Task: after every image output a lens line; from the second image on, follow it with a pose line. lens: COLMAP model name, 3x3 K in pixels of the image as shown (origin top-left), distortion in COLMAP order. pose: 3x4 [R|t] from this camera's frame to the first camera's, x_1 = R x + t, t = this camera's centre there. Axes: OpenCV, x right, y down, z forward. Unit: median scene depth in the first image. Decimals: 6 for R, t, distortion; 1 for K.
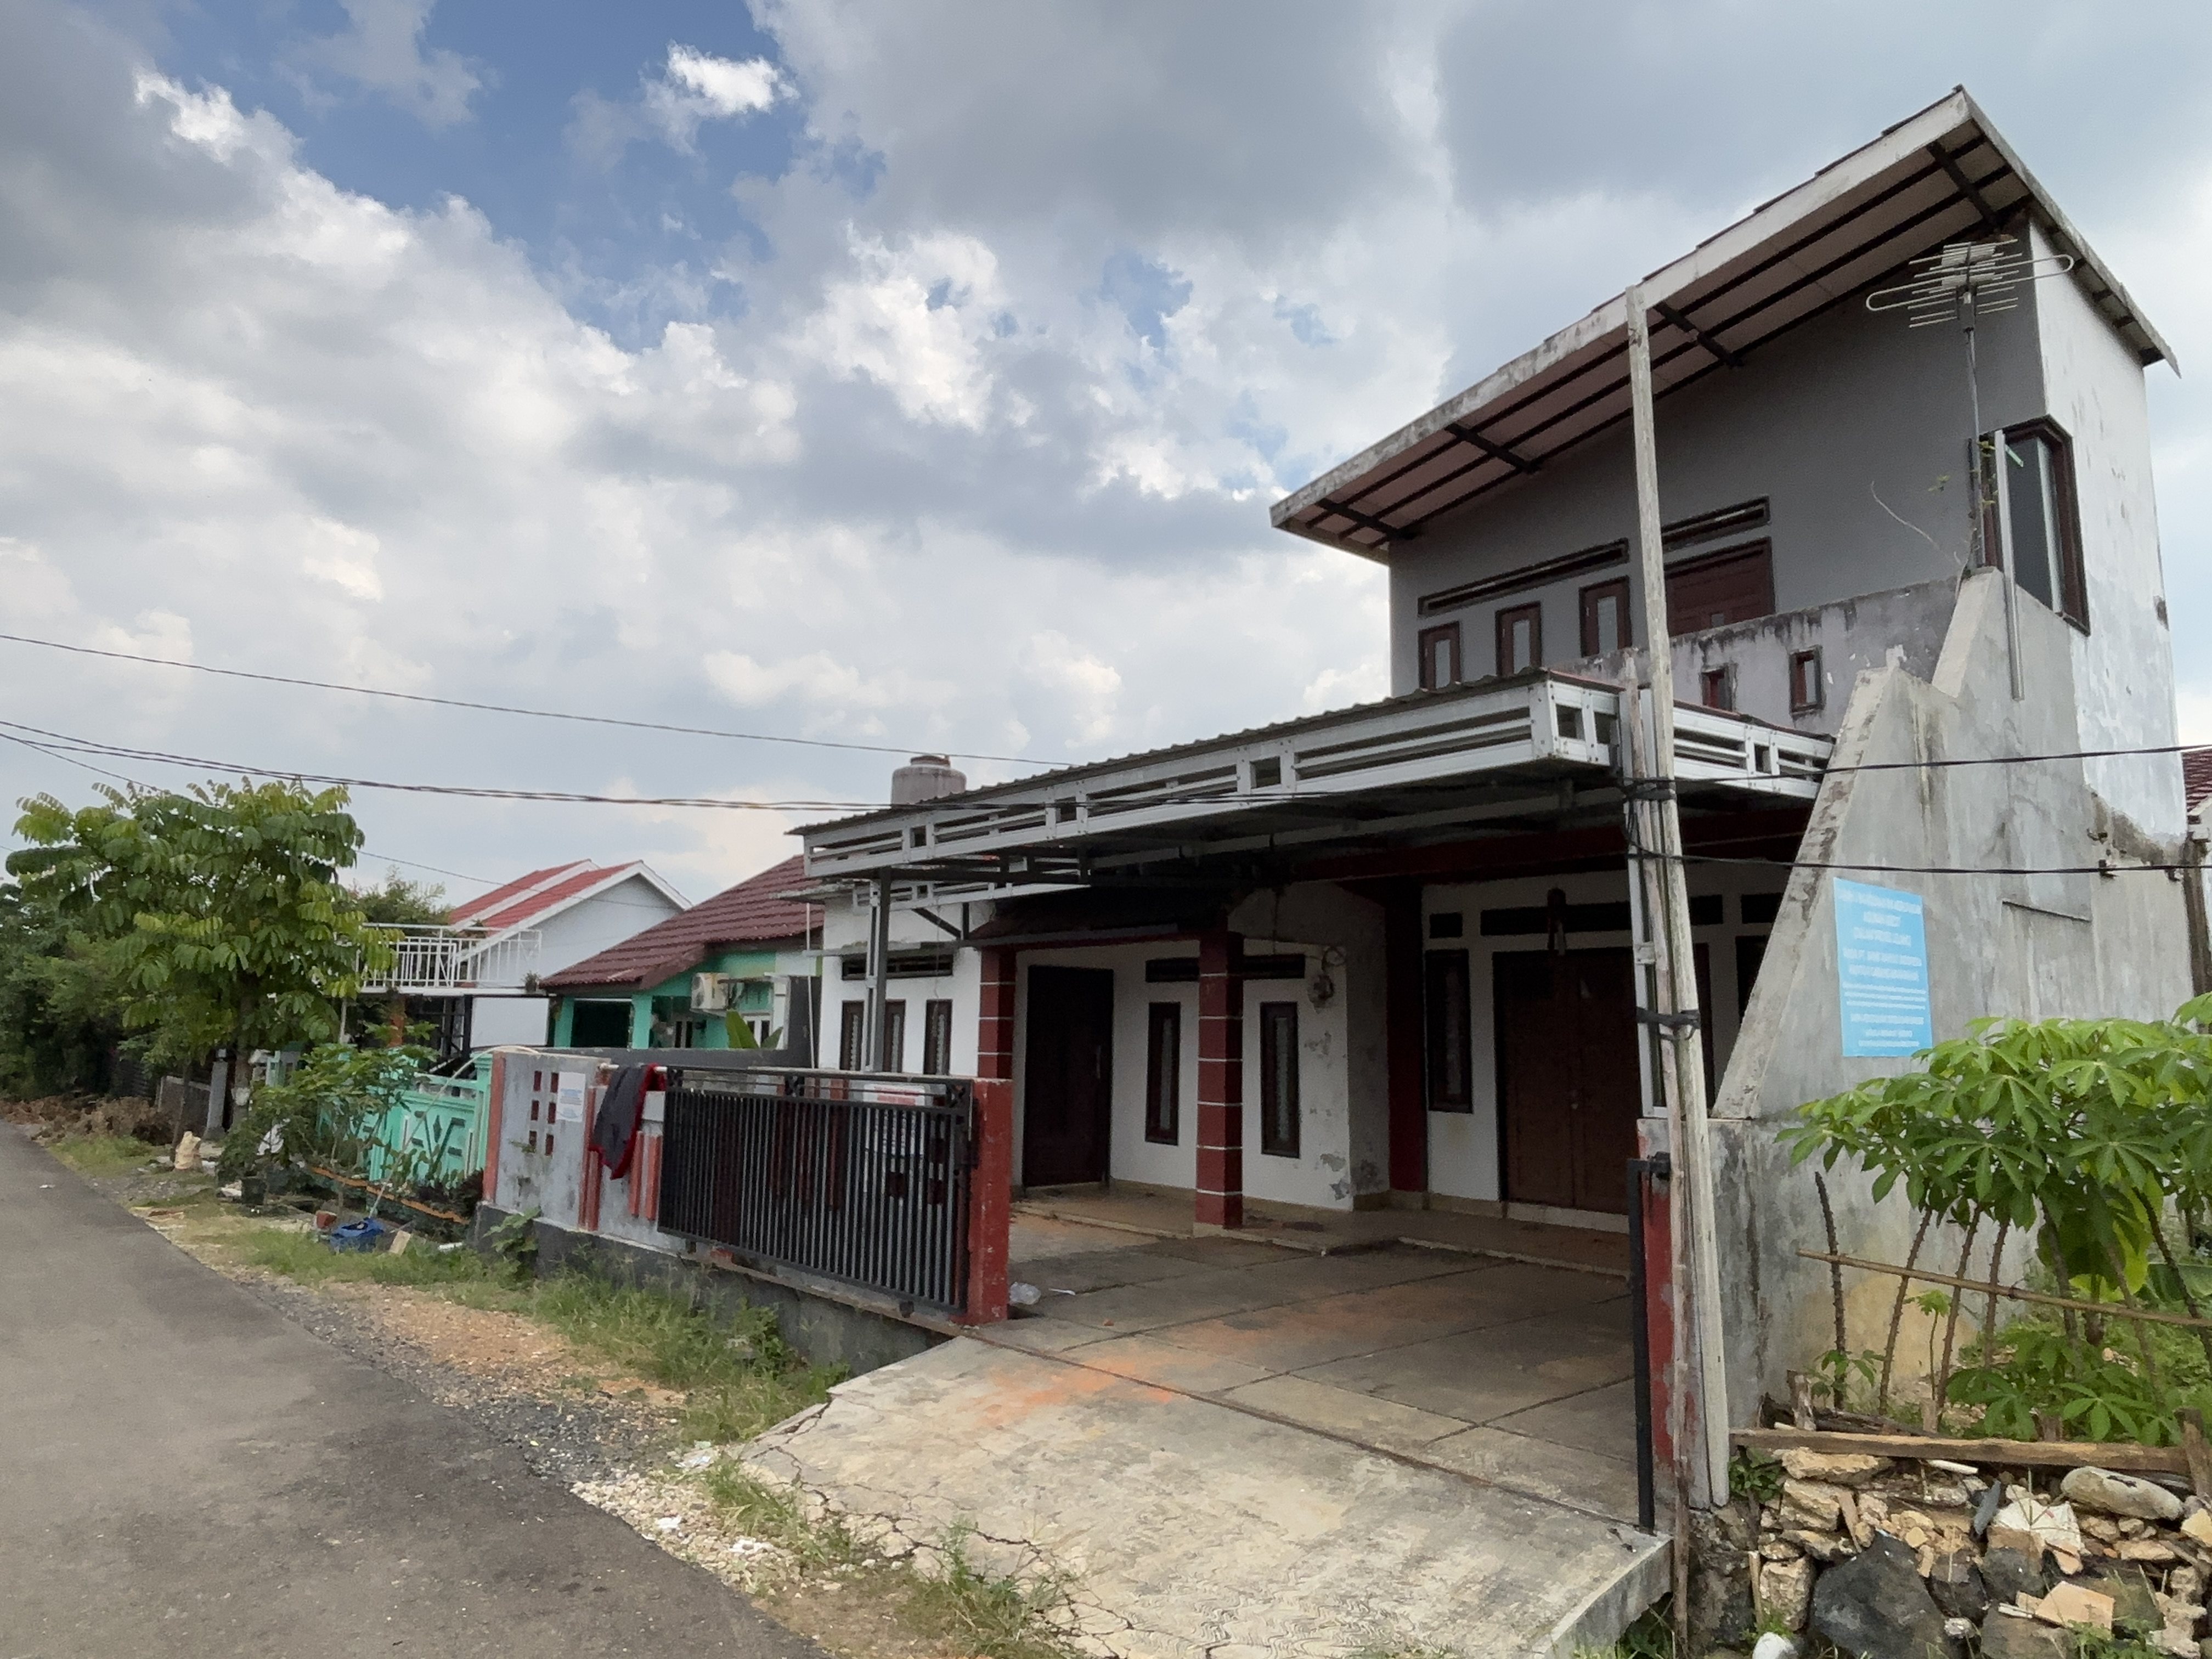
lens RADIAL K [[1355.6, 0, 1094.5], [0, 1355.6, 821.7], [0, 0, 1]] dist [0.008986, -0.015086]
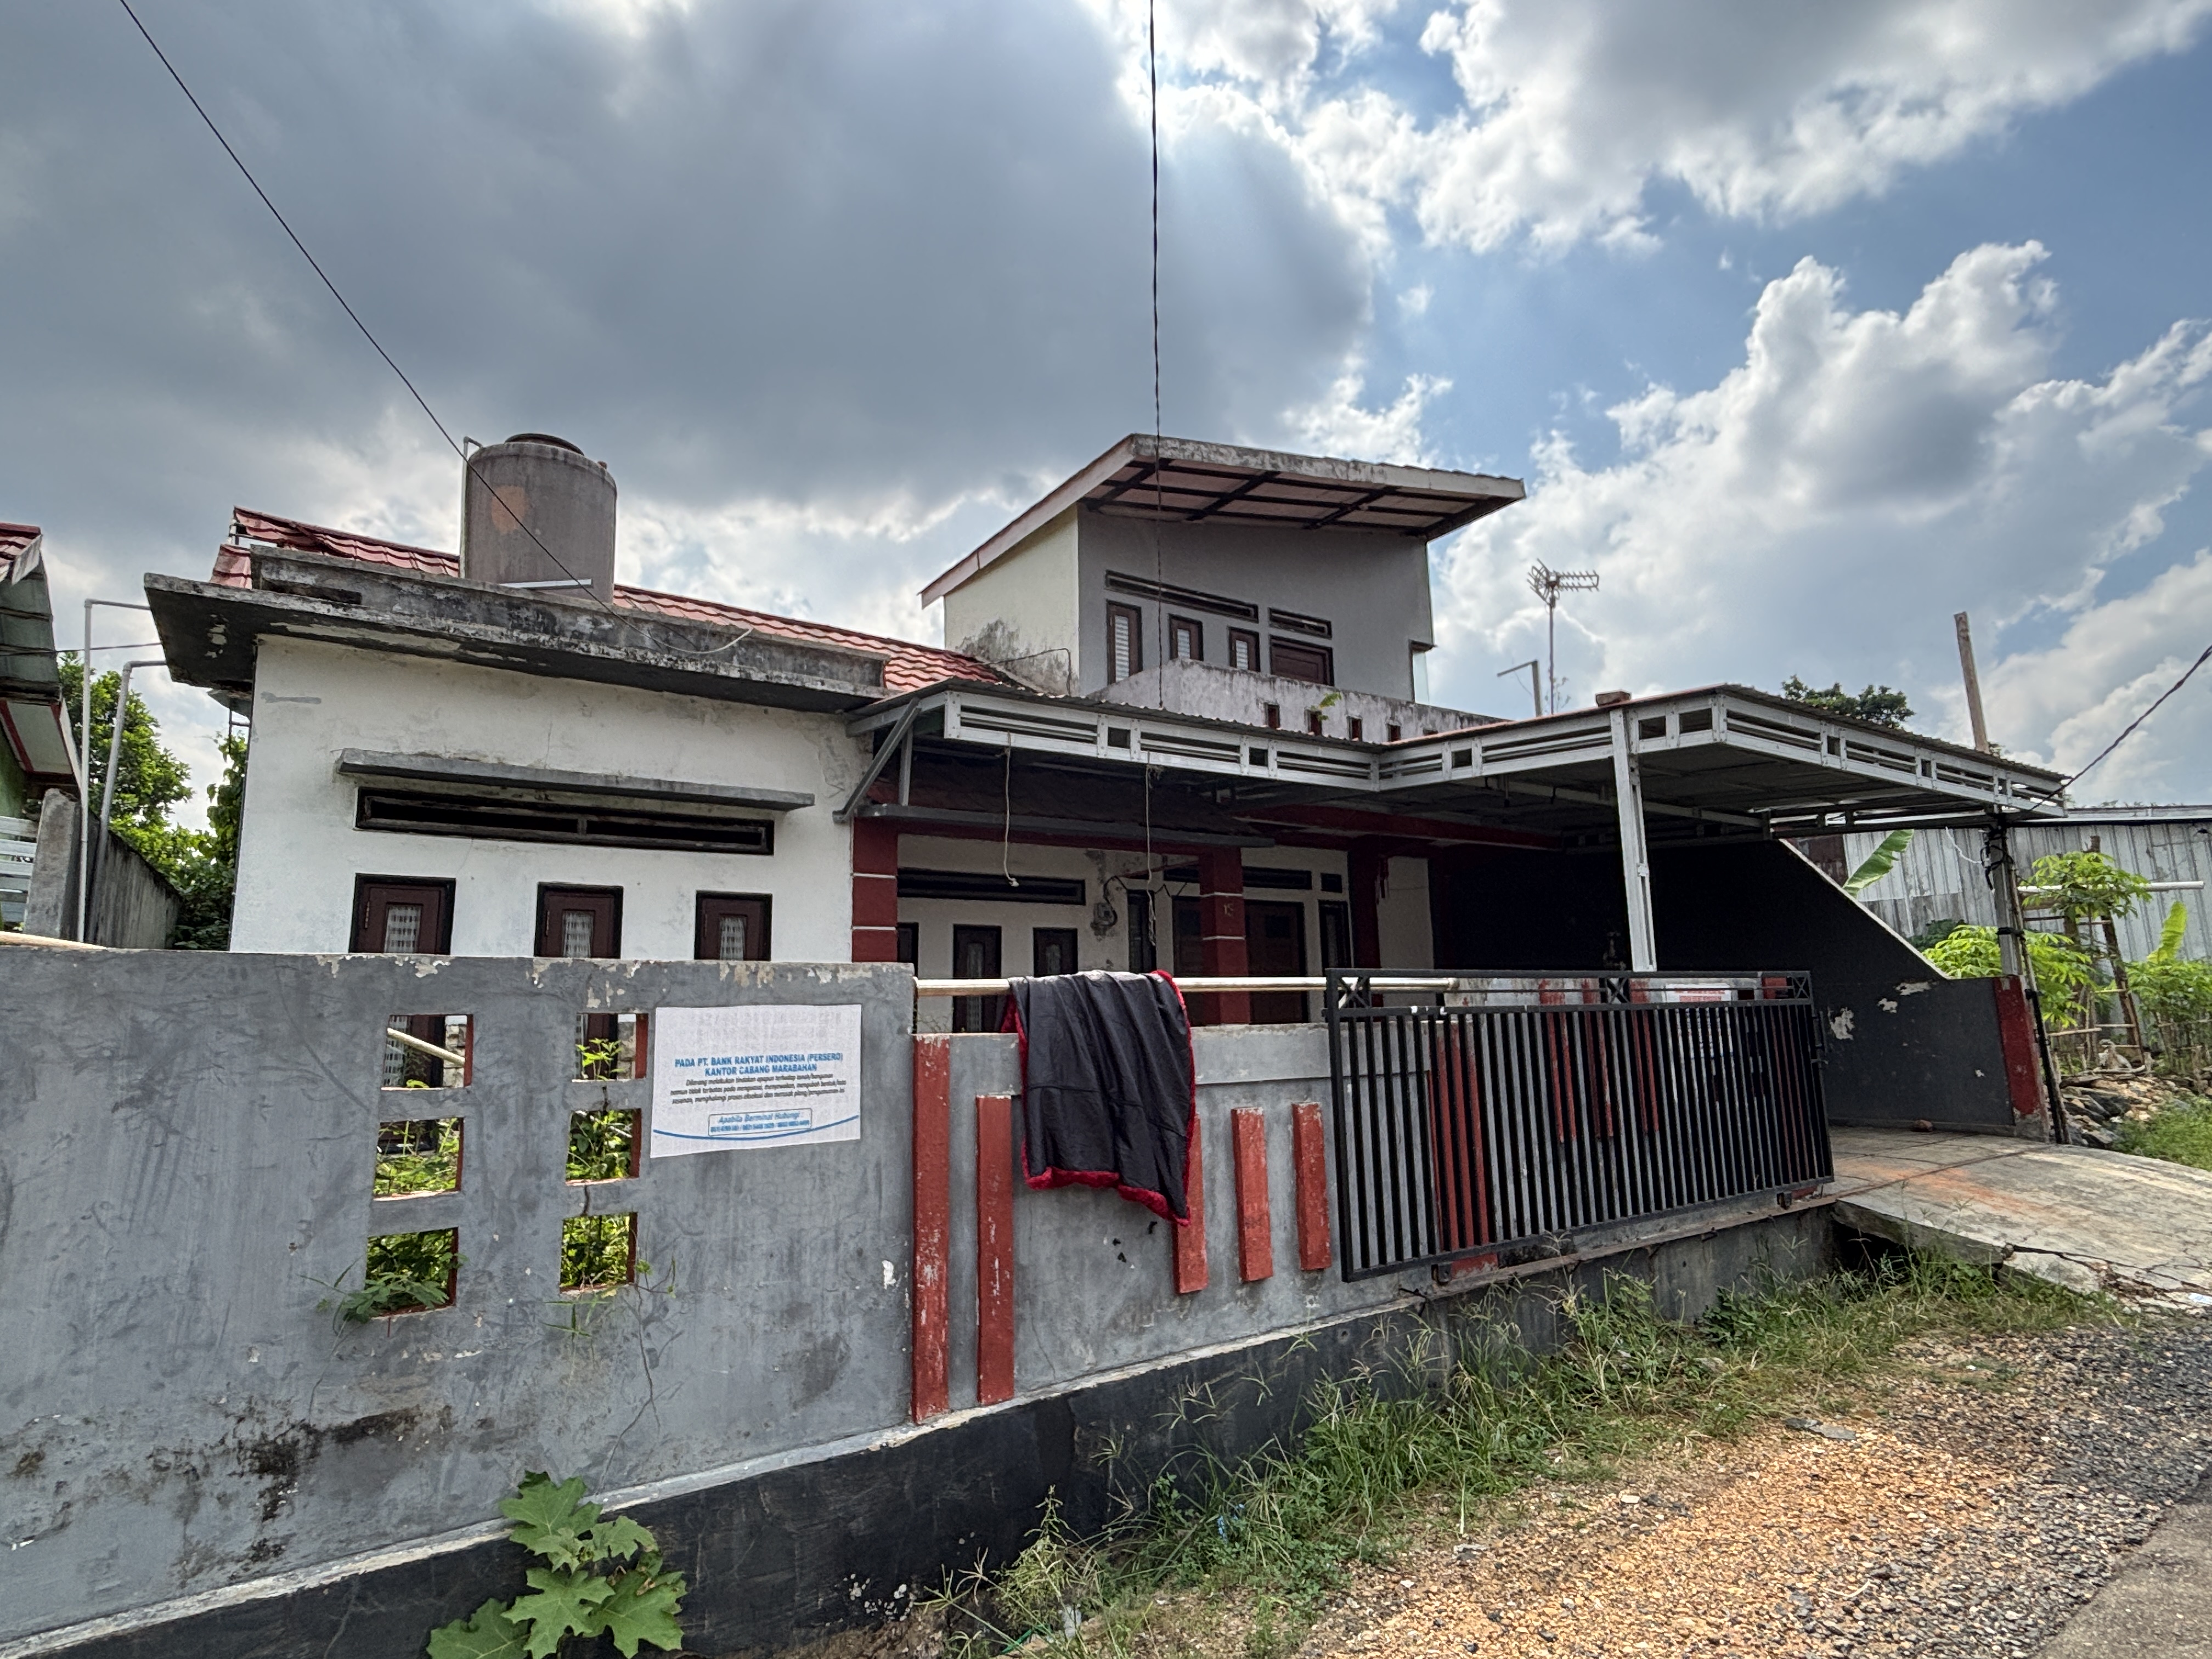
lens RADIAL K [[1153.3, 0, 1095.0], [0, 1153.3, 840.2], [0, 0, 1]] dist [-0.002517, 0.001987]
pose [[0.116250, 0.135333, 0.983957, -0.681749], [-0.134628, 0.983678, -0.119389, 0.170613], [-0.984053, -0.118589, 0.132572, 0.902951]]
